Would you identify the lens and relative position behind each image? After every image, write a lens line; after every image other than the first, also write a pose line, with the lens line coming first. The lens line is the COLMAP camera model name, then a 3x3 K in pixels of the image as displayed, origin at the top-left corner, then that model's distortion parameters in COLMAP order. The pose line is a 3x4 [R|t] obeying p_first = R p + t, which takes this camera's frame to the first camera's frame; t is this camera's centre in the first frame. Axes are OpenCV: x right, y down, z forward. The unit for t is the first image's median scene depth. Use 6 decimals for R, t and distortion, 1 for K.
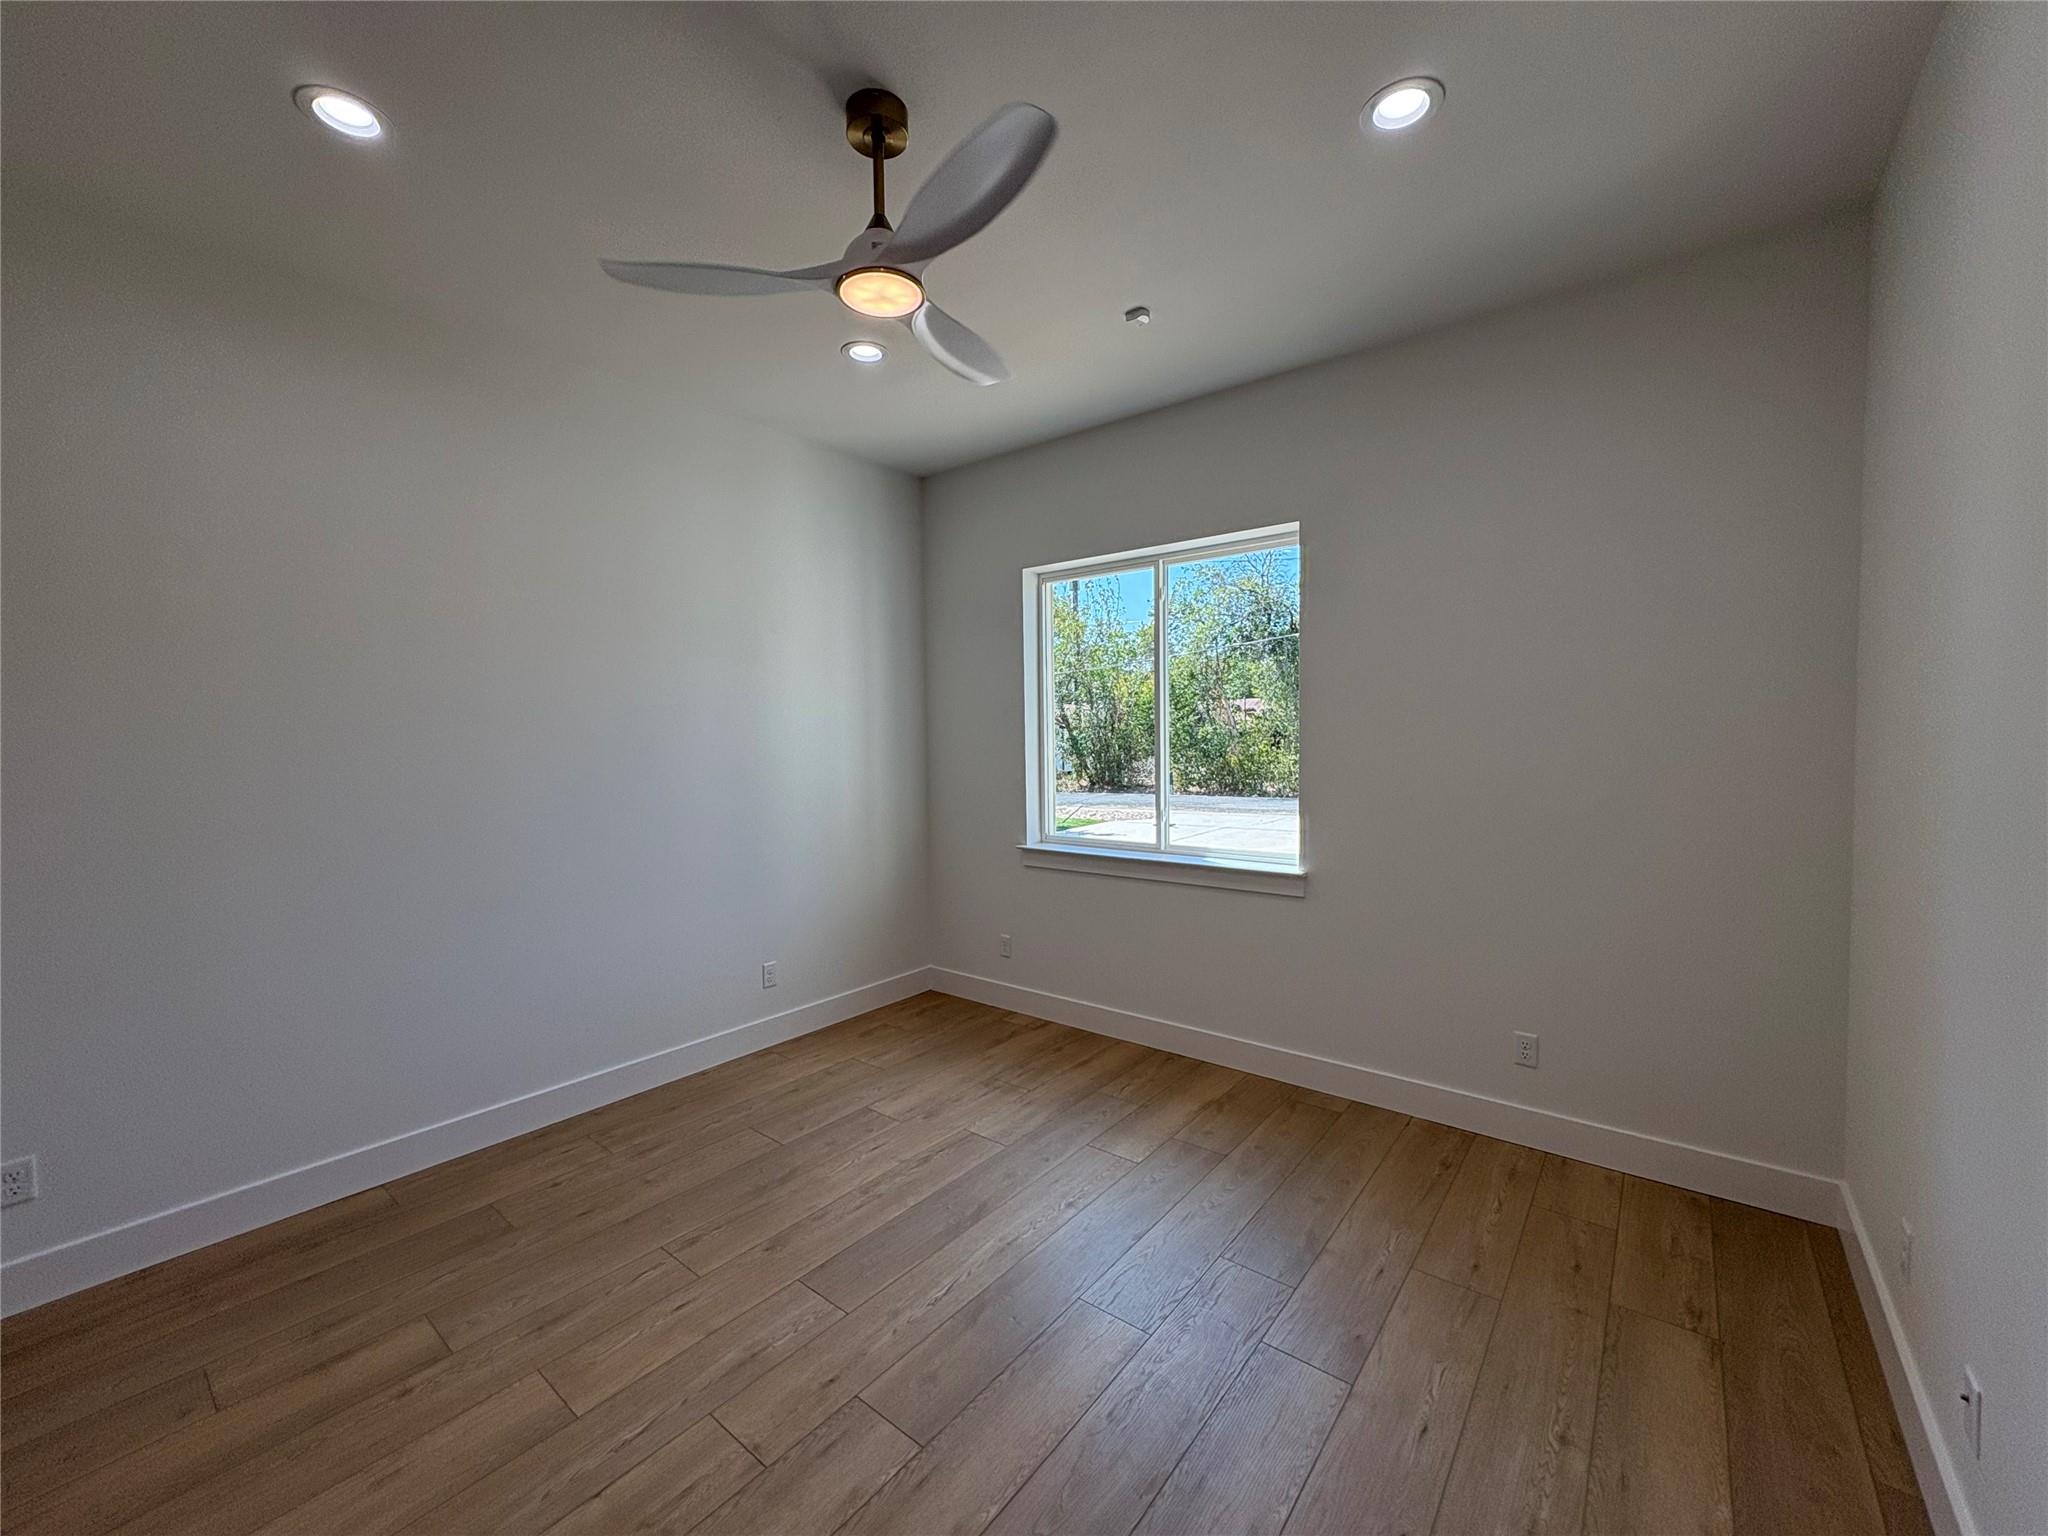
lens RADIAL K [[809.5, 0, 1026.4], [0, 809.5, 775.6], [0, 0, 1]] dist [0.000287, -0.000067]
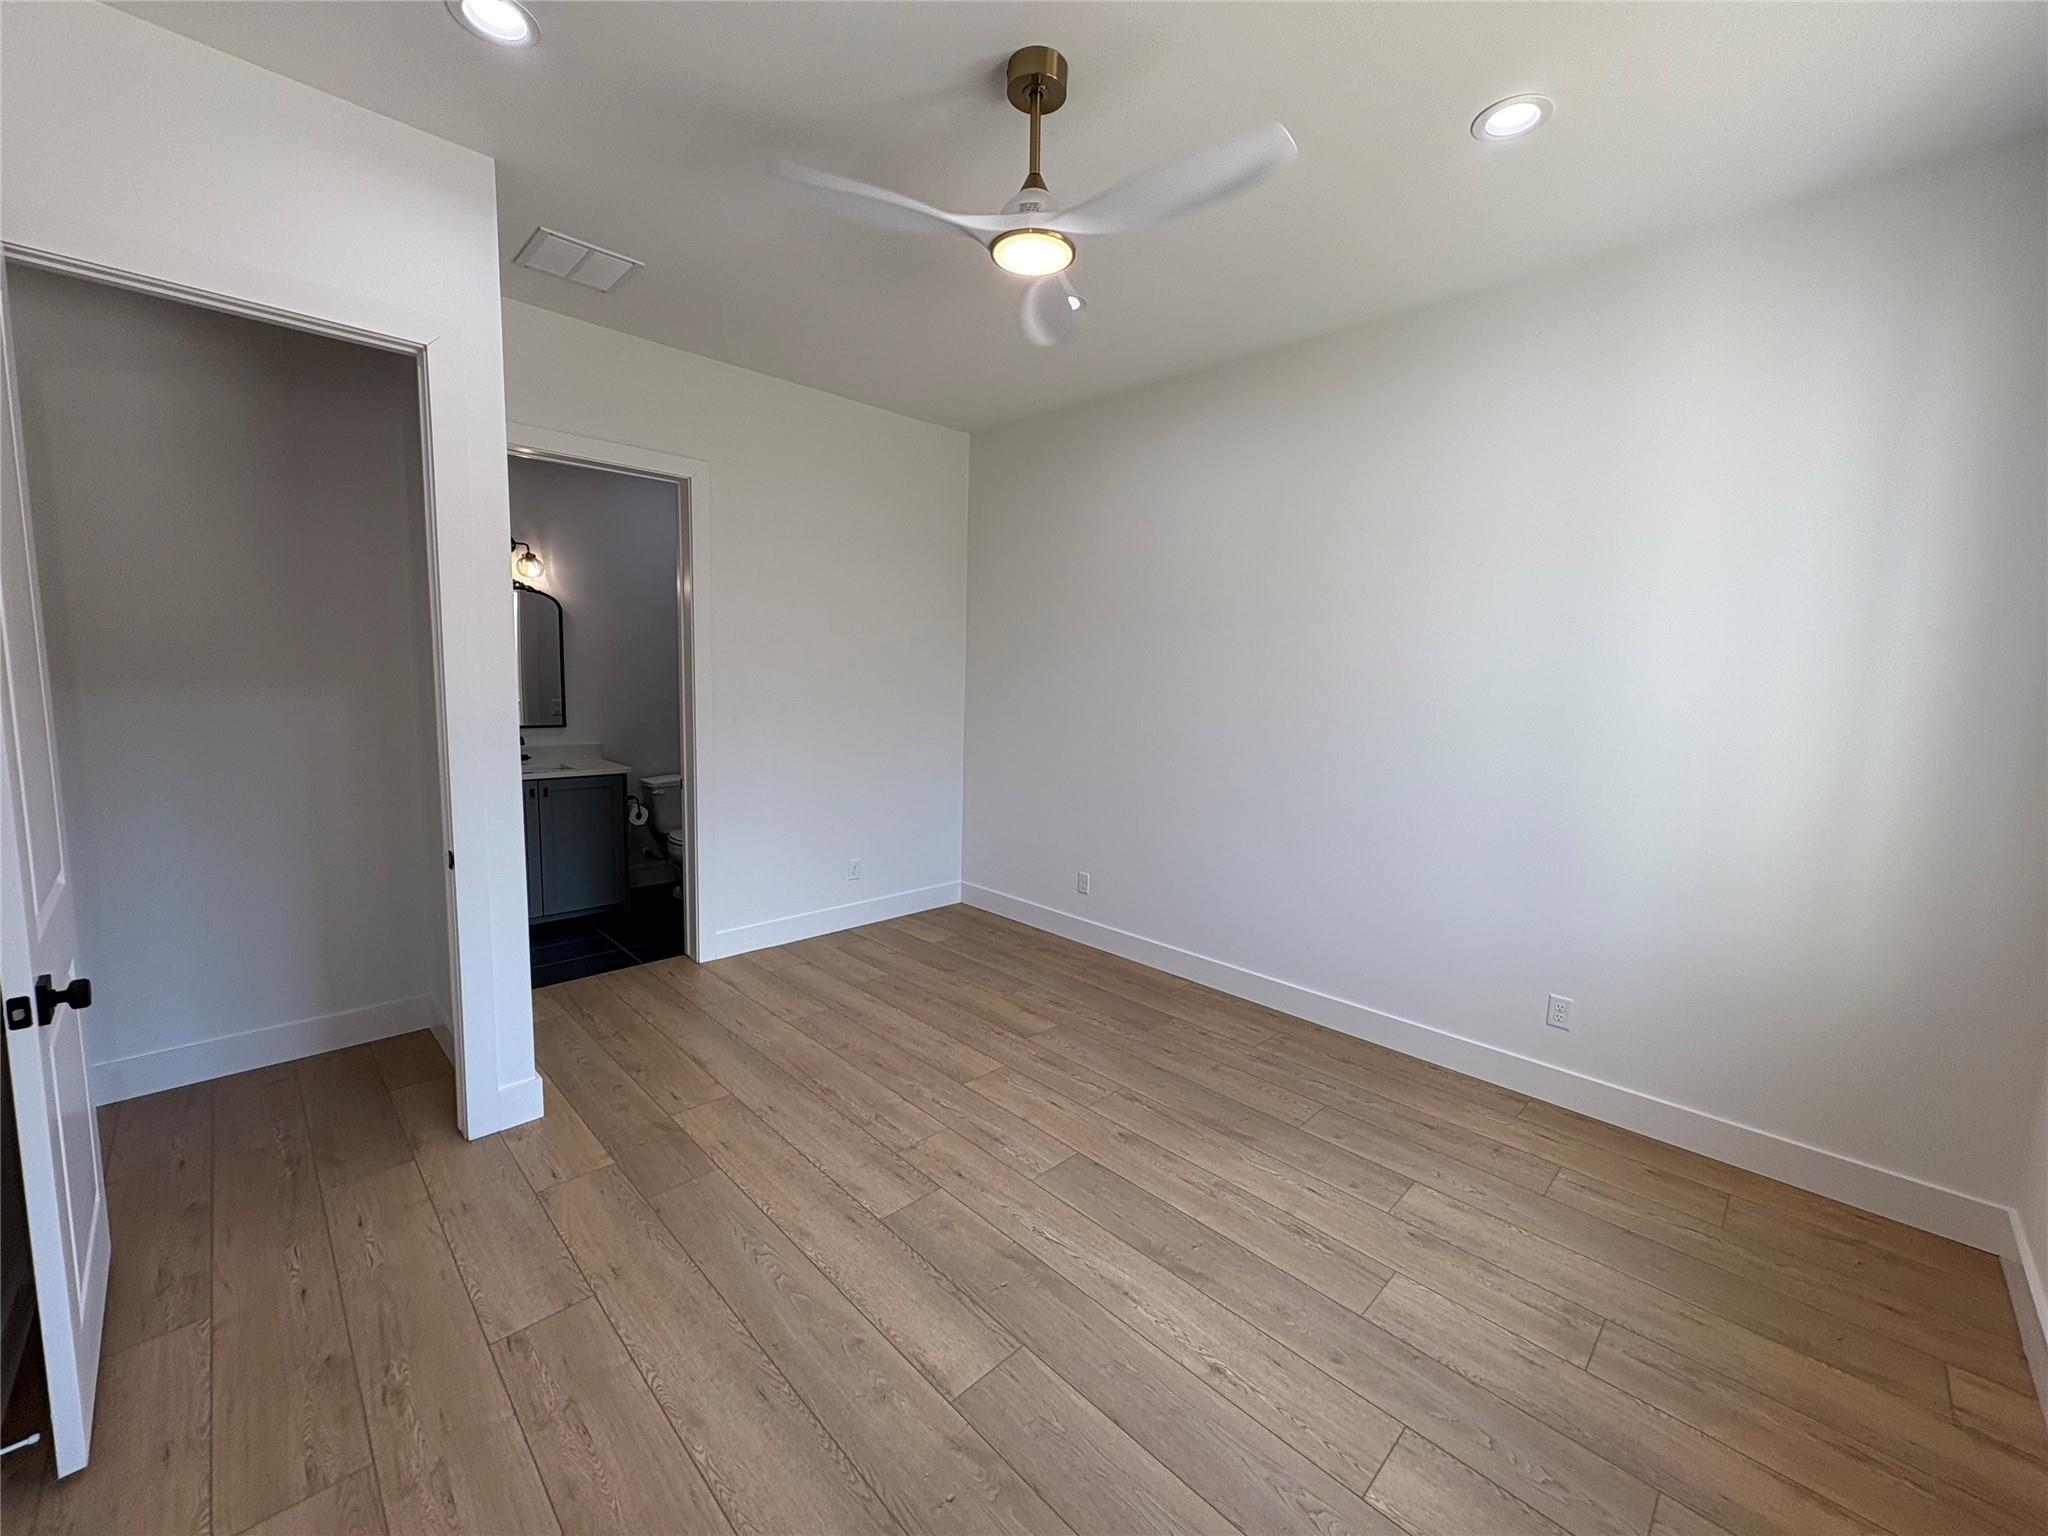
lens RADIAL K [[809.5, 0, 1037.3], [0, 809.5, 783.3], [0, 0, 1]] dist [0.000287, -0.000067]
pose [[-0.107870, 0.146799, -0.983267, 0.619534], [-0.078688, 0.984675, 0.155641, -0.063818], [0.991046, 0.094161, -0.094666, 0.774885]]
